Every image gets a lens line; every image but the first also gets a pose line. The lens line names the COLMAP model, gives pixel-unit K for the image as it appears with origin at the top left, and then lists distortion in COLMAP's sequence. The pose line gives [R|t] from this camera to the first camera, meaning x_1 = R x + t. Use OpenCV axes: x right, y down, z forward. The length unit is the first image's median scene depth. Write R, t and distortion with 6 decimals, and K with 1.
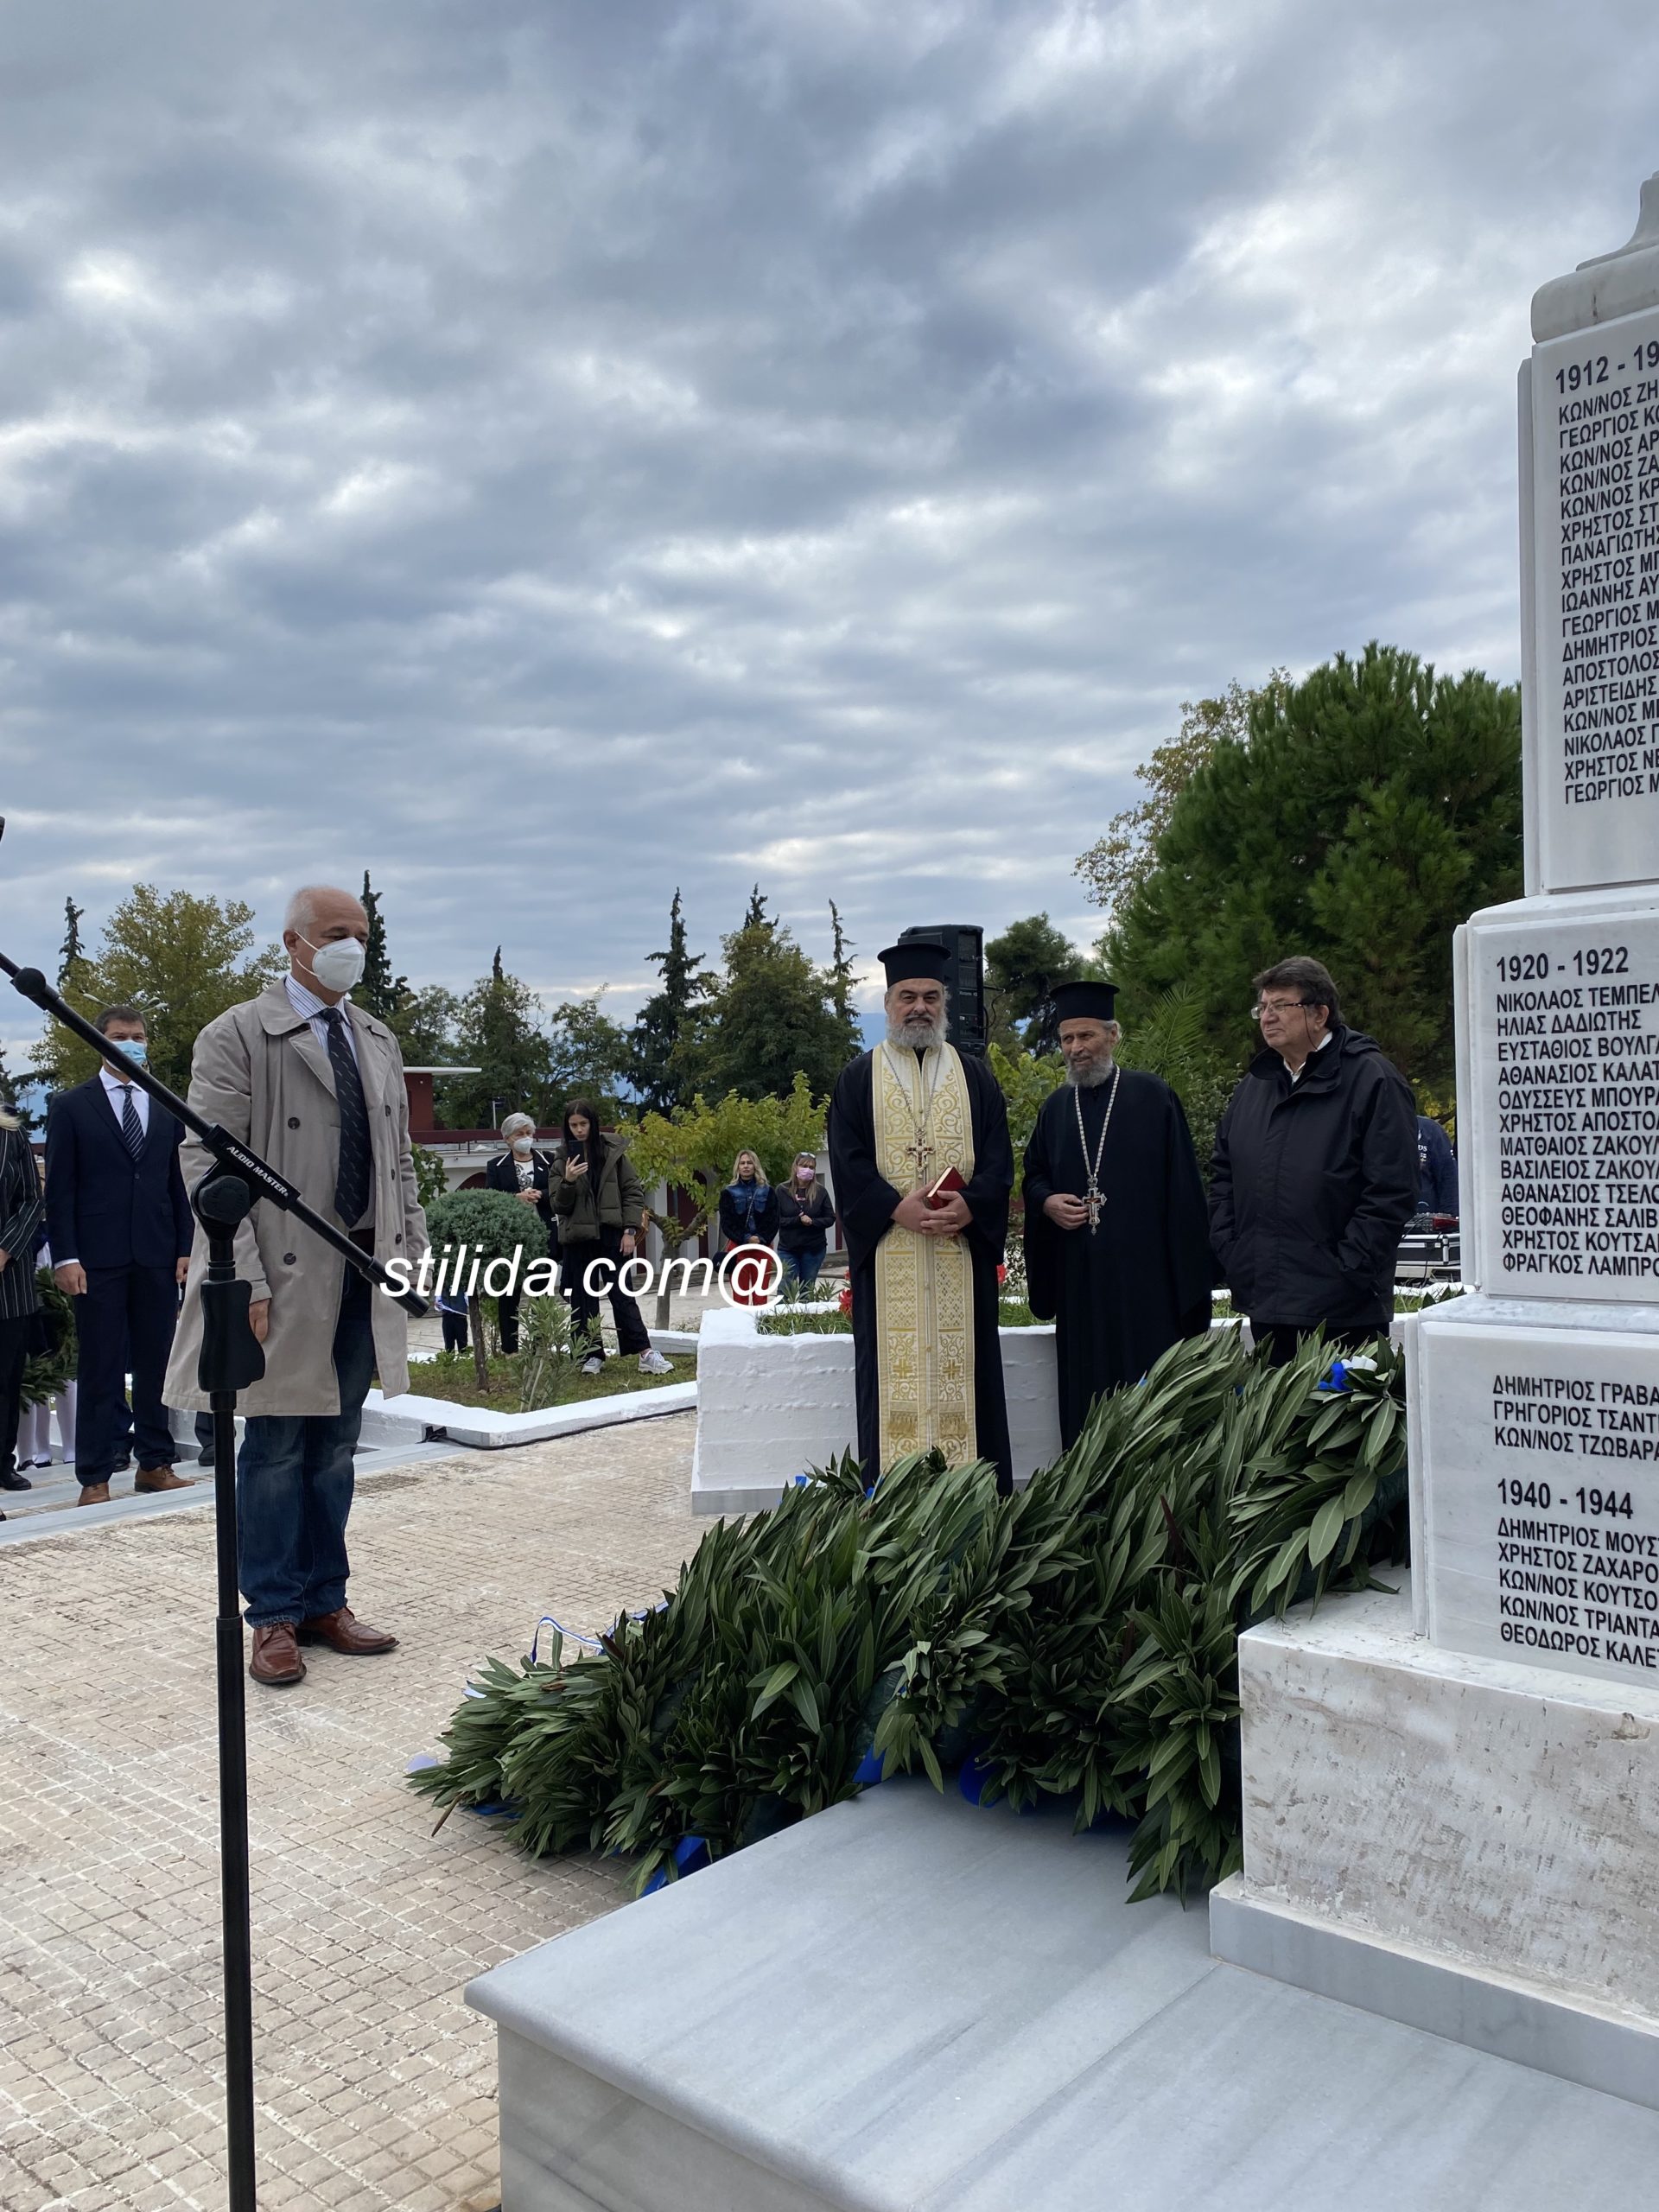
lens RADIAL K [[1703.5, 0, 835.6], [0, 1703.5, 1135.4], [0, 0, 1]] dist [0.010016, -0.003075]
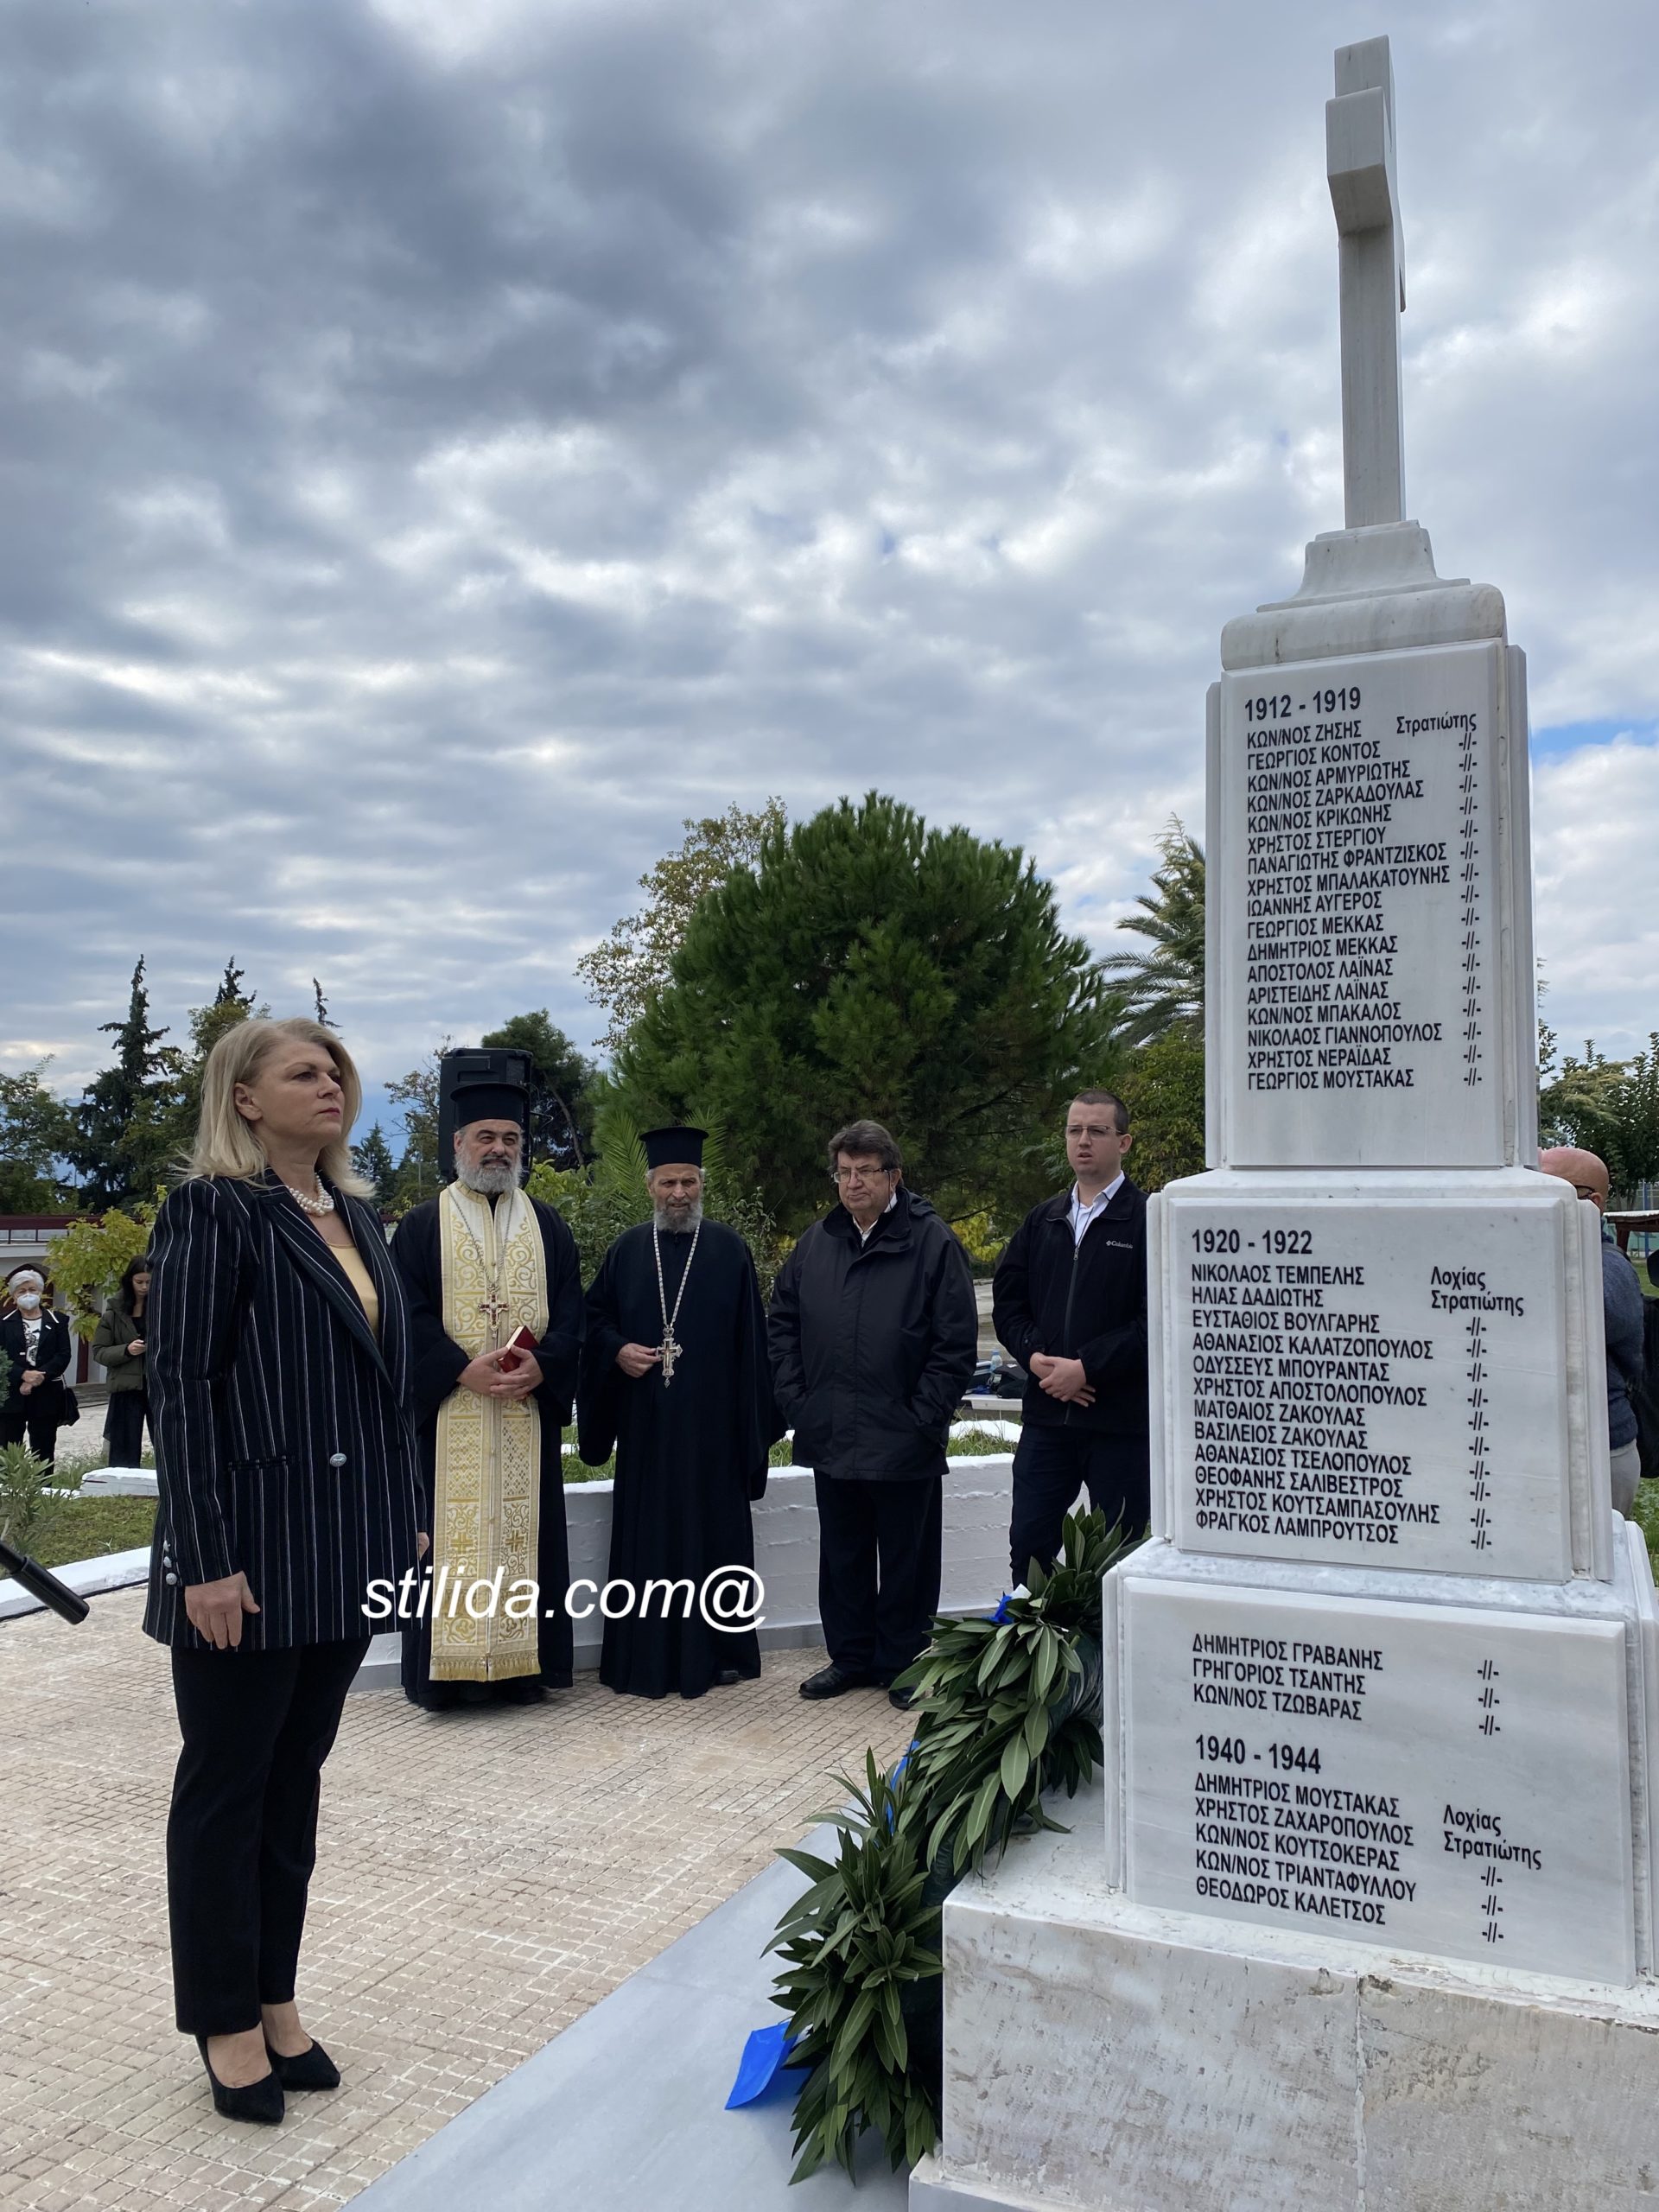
lens RADIAL K [[1680.8, 0, 863.8], [0, 1680.8, 1111.4], [0, 0, 1]] dist [0.034921, -0.044518]
pose [[0.949254, 0.048421, 0.310760, -0.141845], [-0.026544, 0.996886, -0.074249, -0.095060], [-0.313388, 0.062232, 0.947584, 0.059191]]
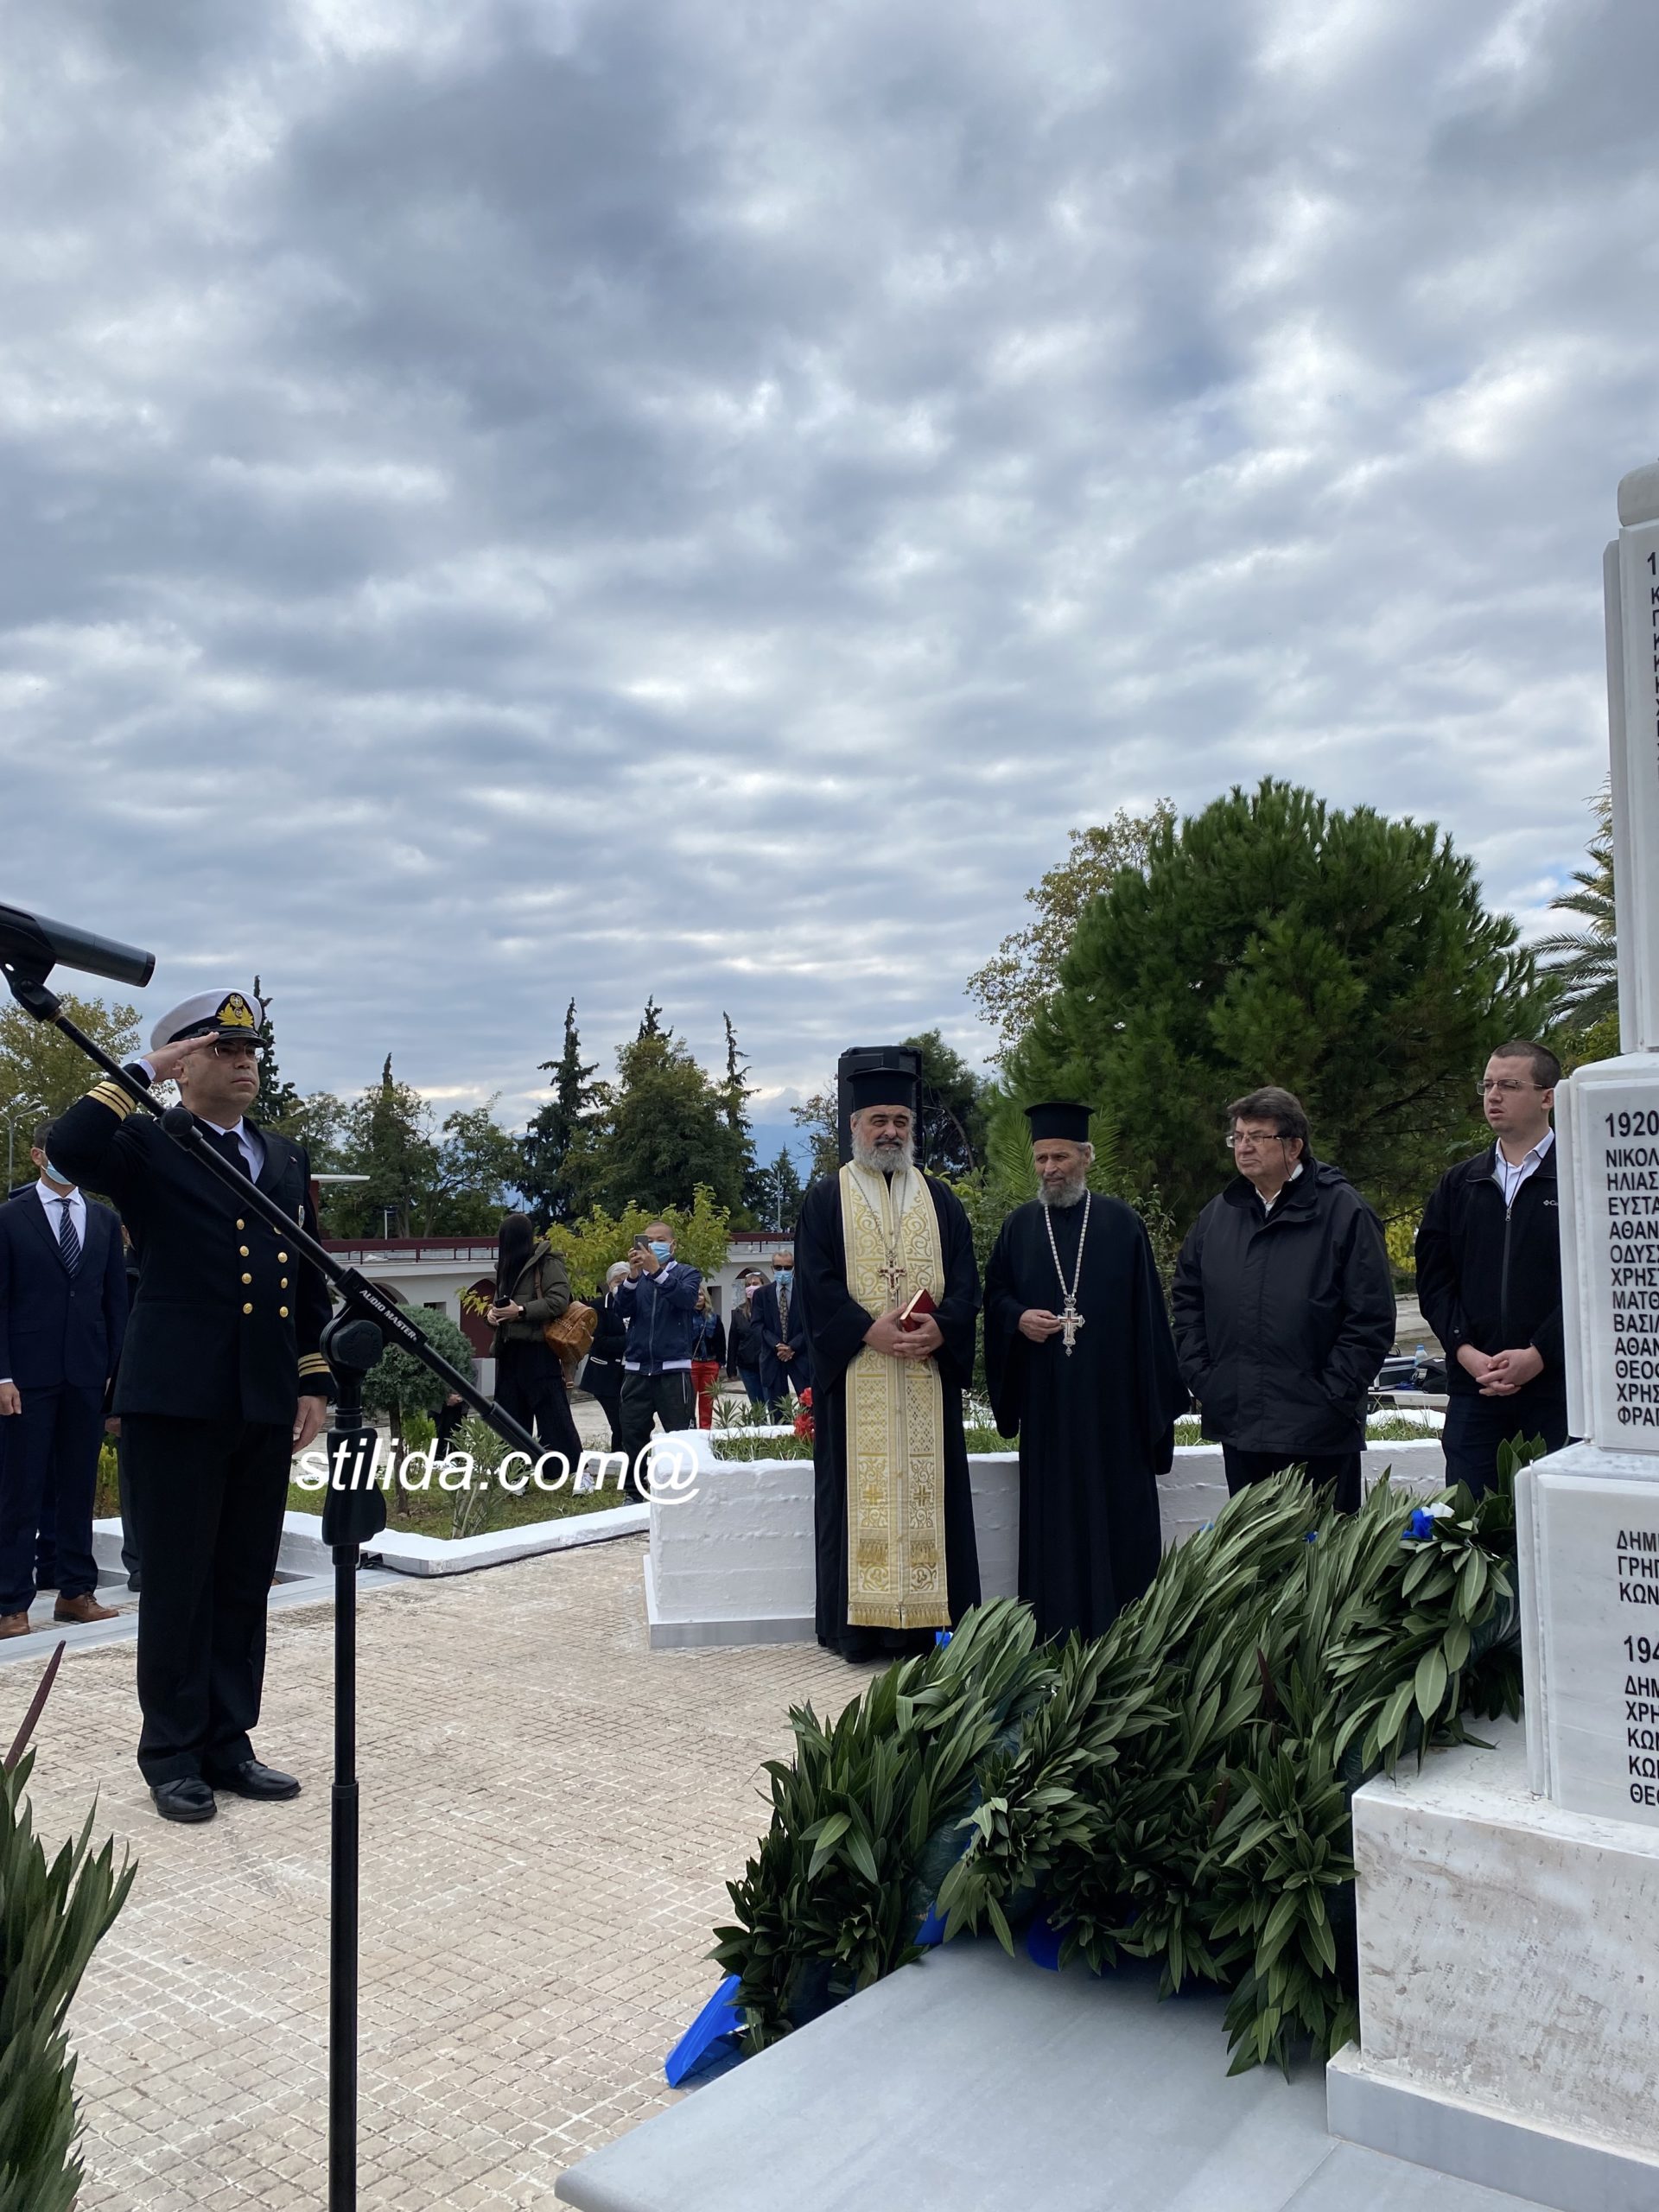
lens RADIAL K [[1700.9, 0, 804.9], [0, 1700.9, 1133.7], [0, 0, 1]] dist [0.016665, -0.014789]
pose [[0.998716, 0.014415, 0.048559, -0.139542], [-0.011135, 0.997680, -0.067165, -0.018657], [-0.049415, 0.066538, 0.996559, 0.010183]]
